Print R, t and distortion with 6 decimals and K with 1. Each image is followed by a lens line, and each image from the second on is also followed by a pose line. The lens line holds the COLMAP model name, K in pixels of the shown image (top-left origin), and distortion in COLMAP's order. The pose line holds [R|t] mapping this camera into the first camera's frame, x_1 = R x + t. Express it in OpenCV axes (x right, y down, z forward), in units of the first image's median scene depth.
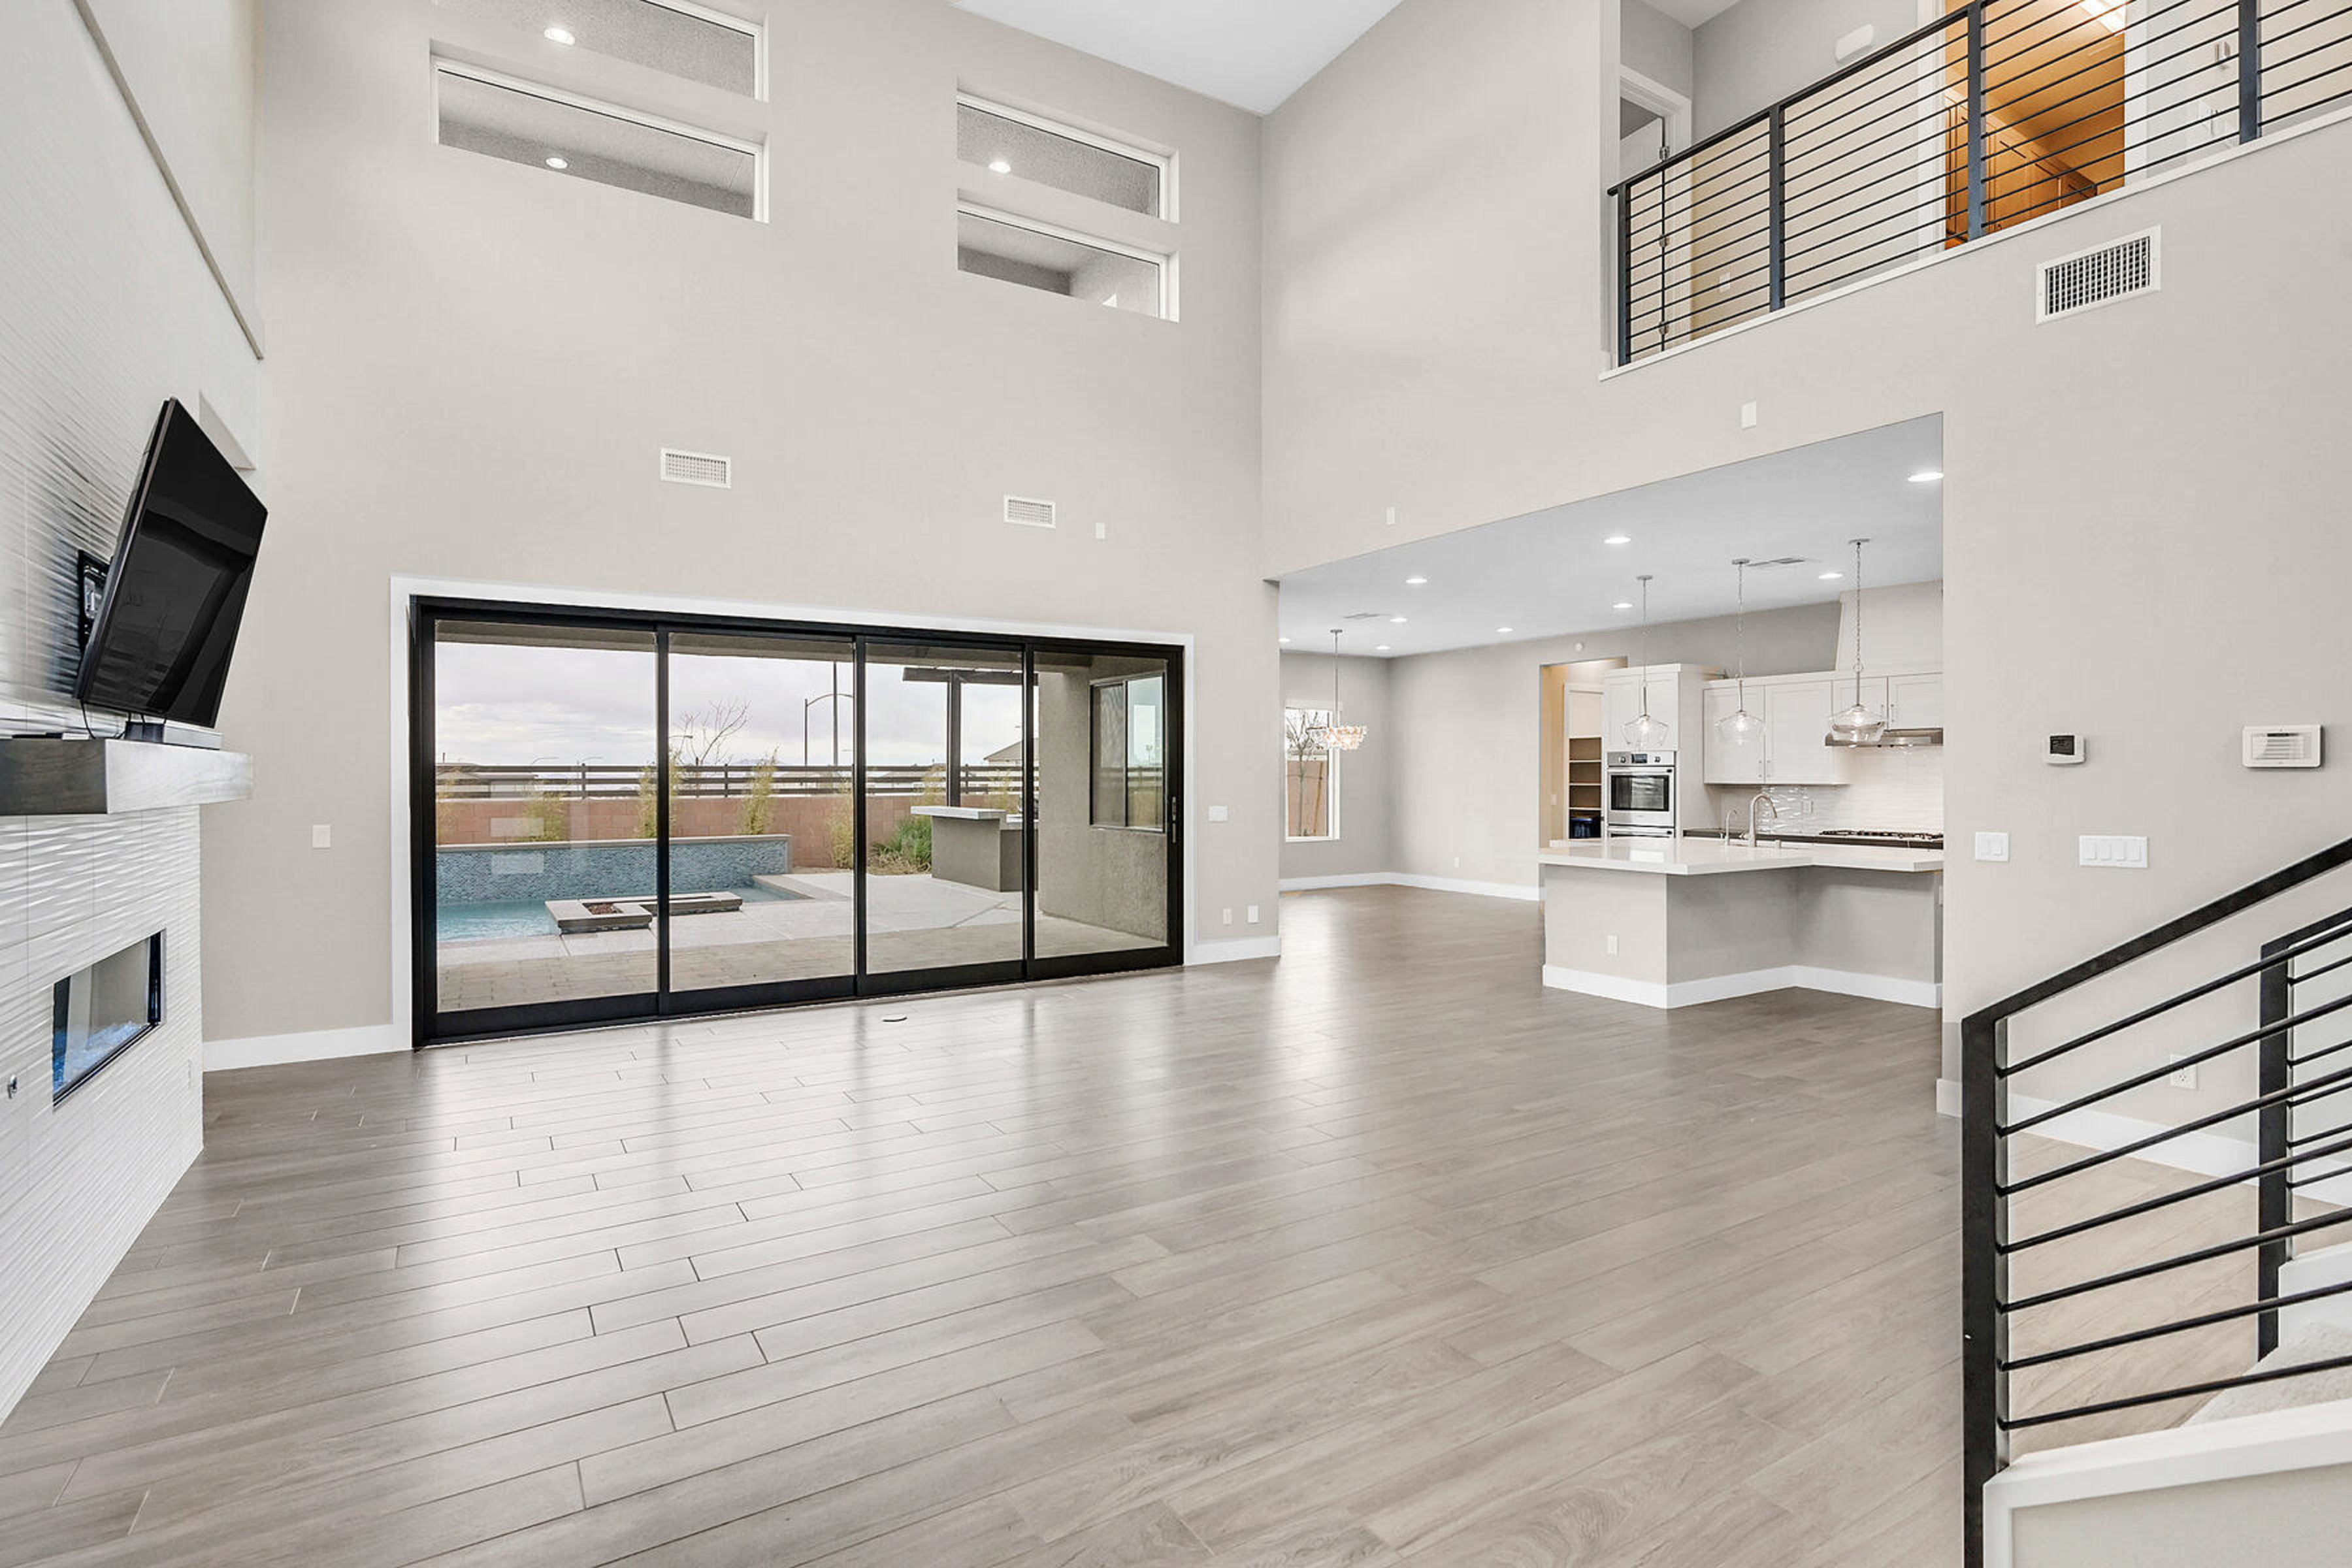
lens RADIAL K [[1135.0, 0, 1176.0], [0, 1135.0, 784.0], [0, 0, 1]] dist [0.001172, -0.000018]
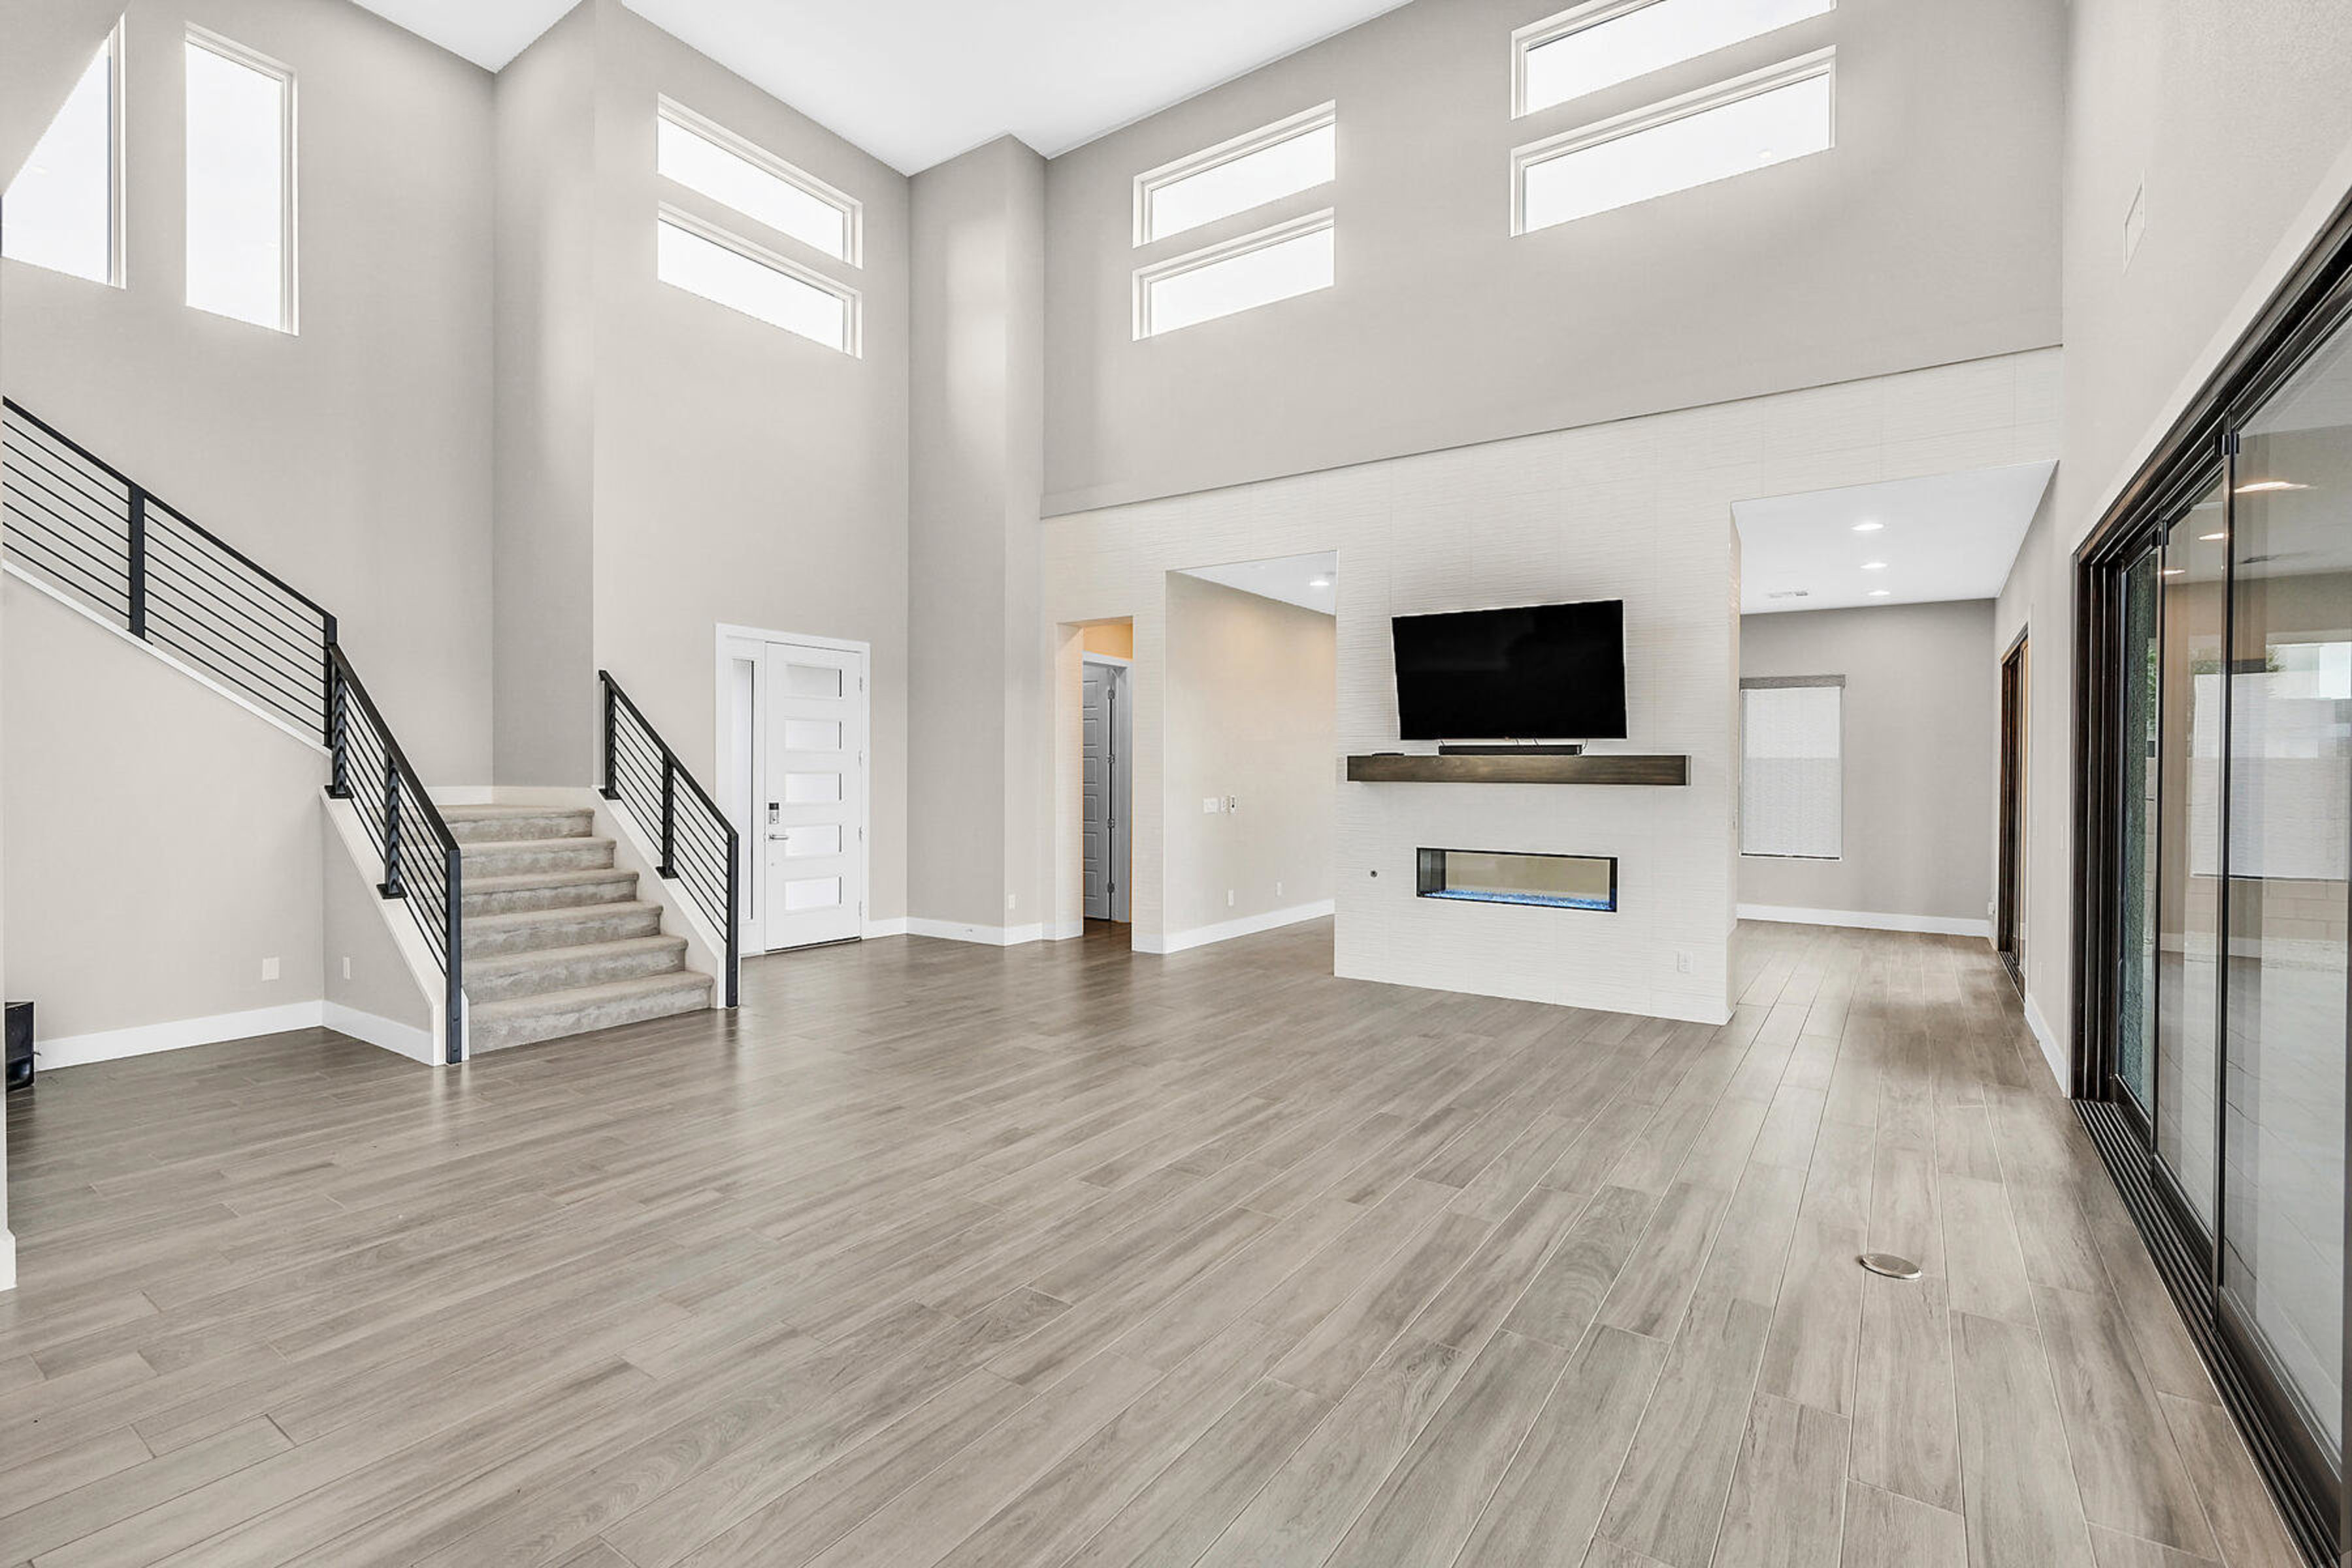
lens RADIAL K [[1067.1, 0, 1165.2], [0, 1067.1, 777.4], [0, 0, 1]] dist [-0.000277, 0.000554]
pose [[-0.917858, 0.001164, -0.396907, 0.159228], [-0.007024, 0.999791, 0.019175, -0.009188], [0.396846, 0.020388, -0.917659, 0.931174]]
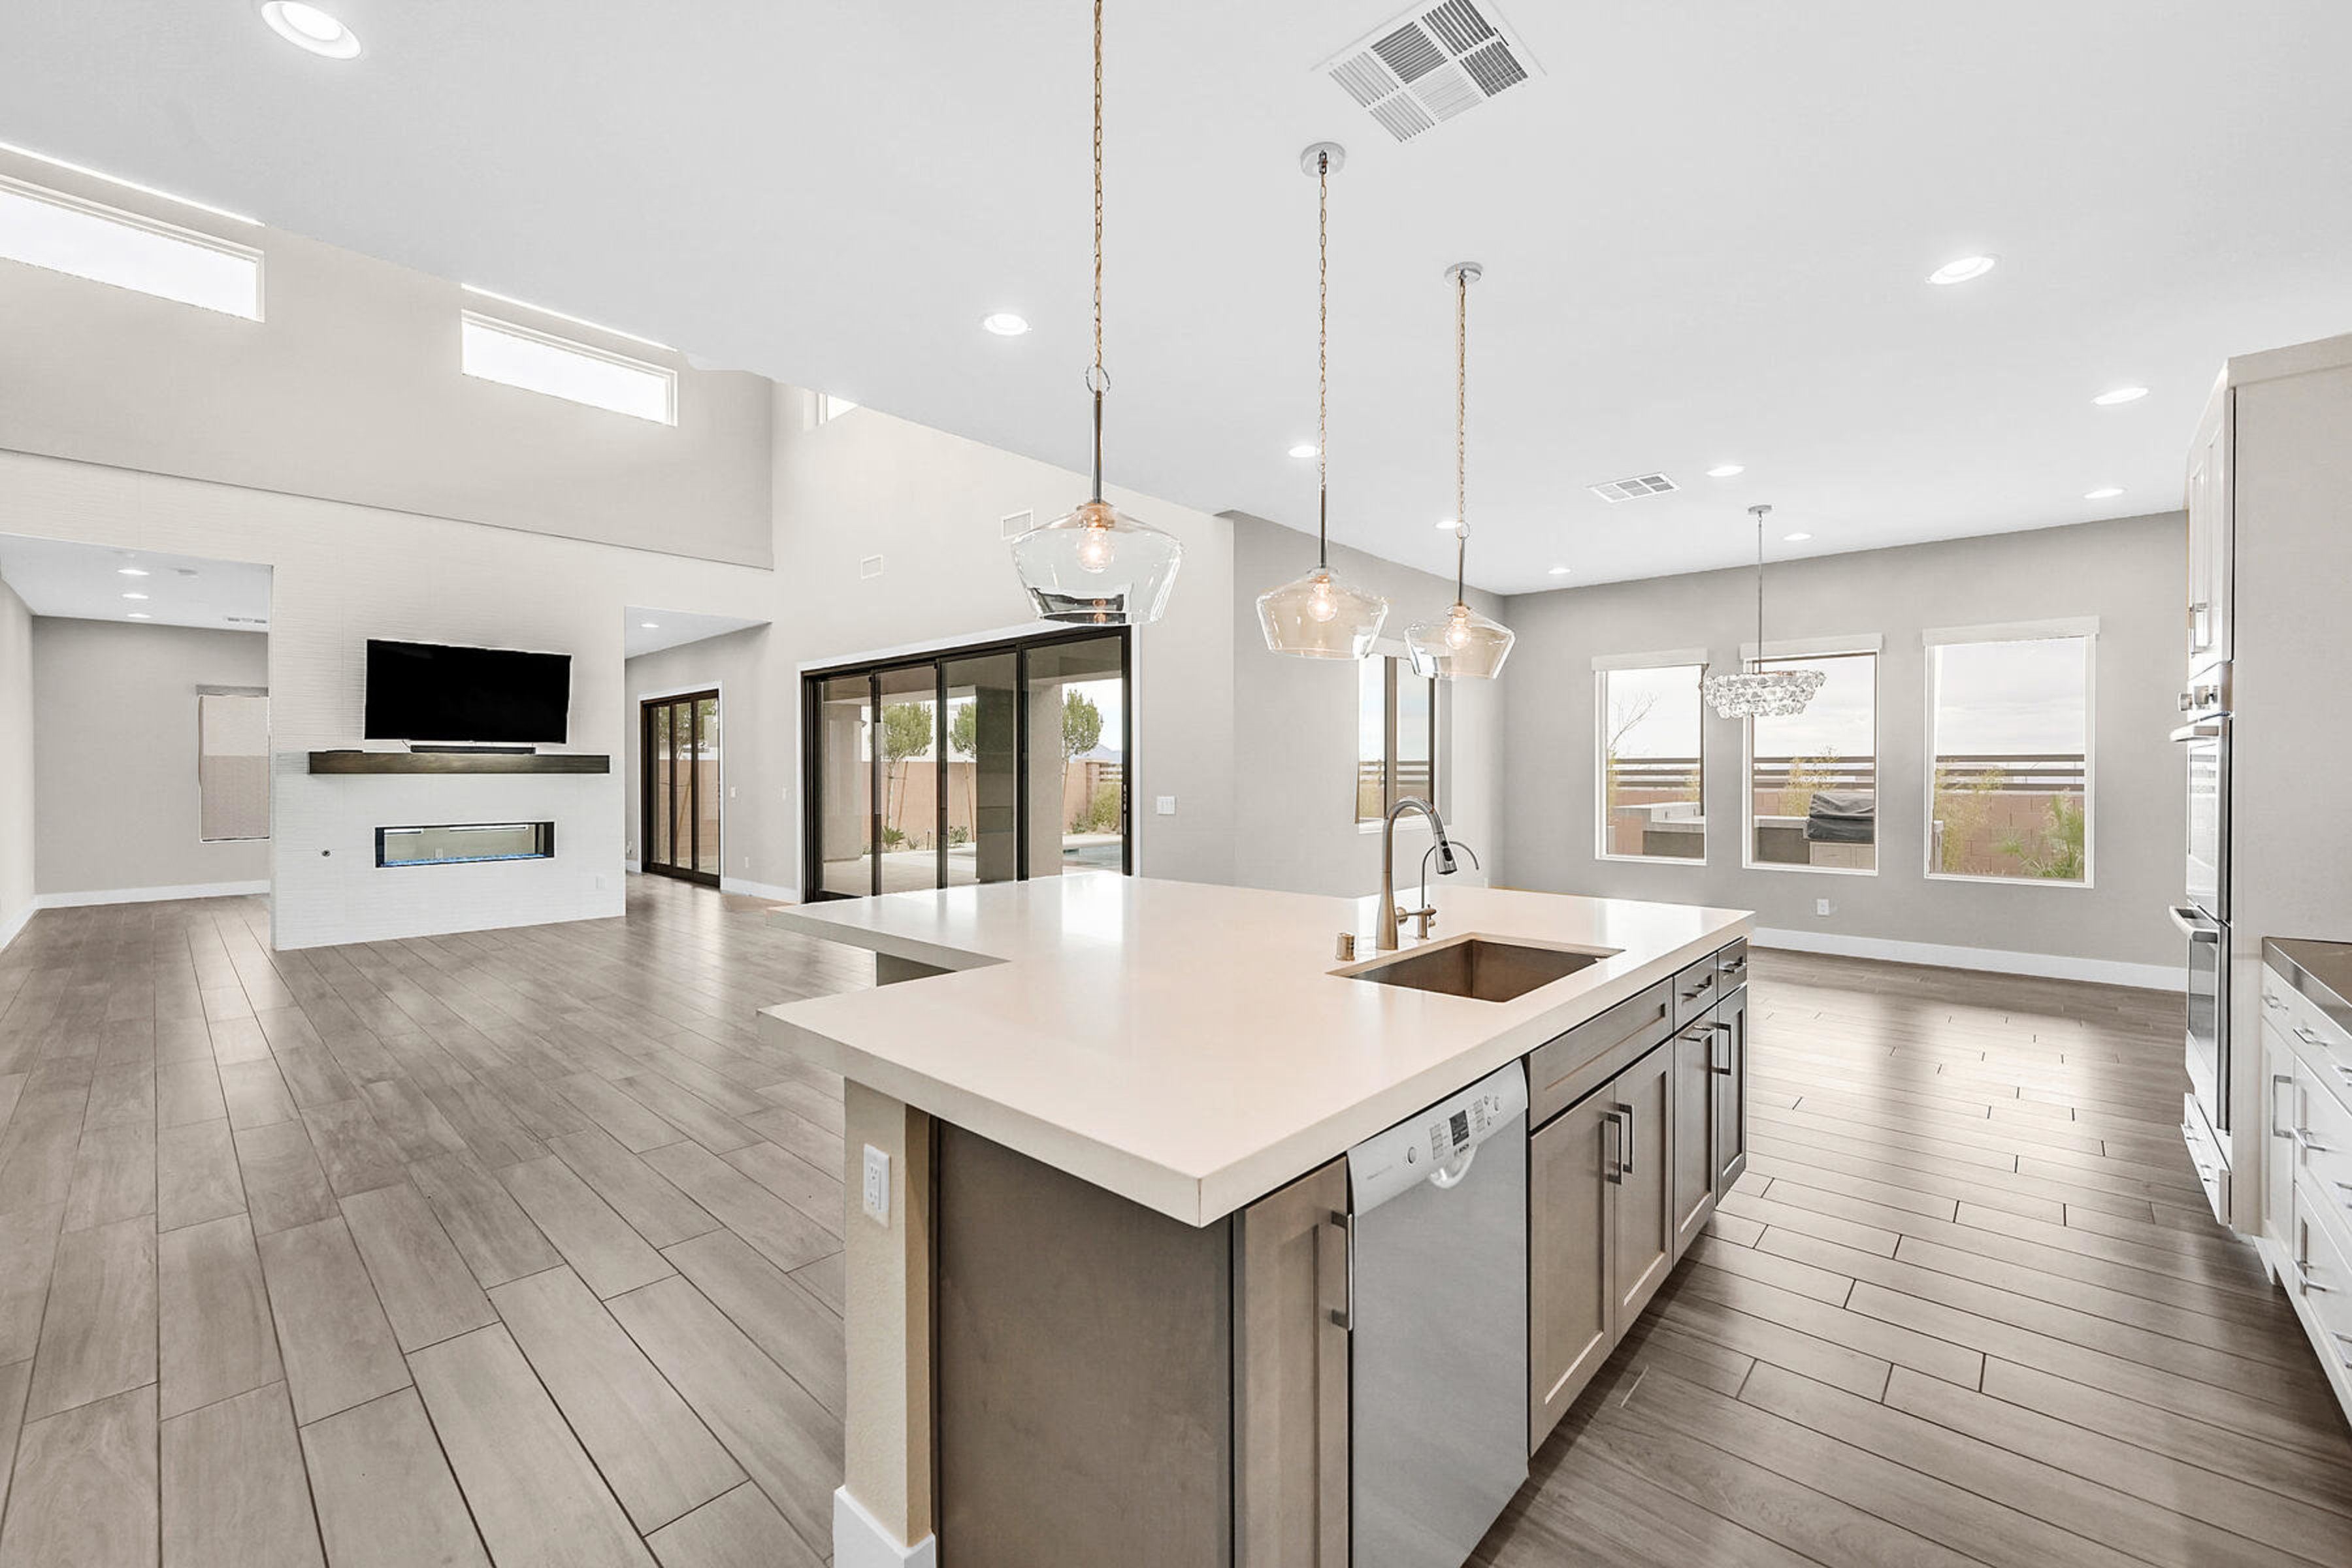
lens RADIAL K [[954.6, 0, 1179.3], [0, 954.6, 776.8], [0, 0, 1]] dist [0.001091, 0.000091]
pose [[0.267361, 0.006463, -0.963575, 0.685643], [-0.008125, 0.999957, 0.004453, 0.000661], [0.963562, 0.006638, 0.267402, 0.758996]]
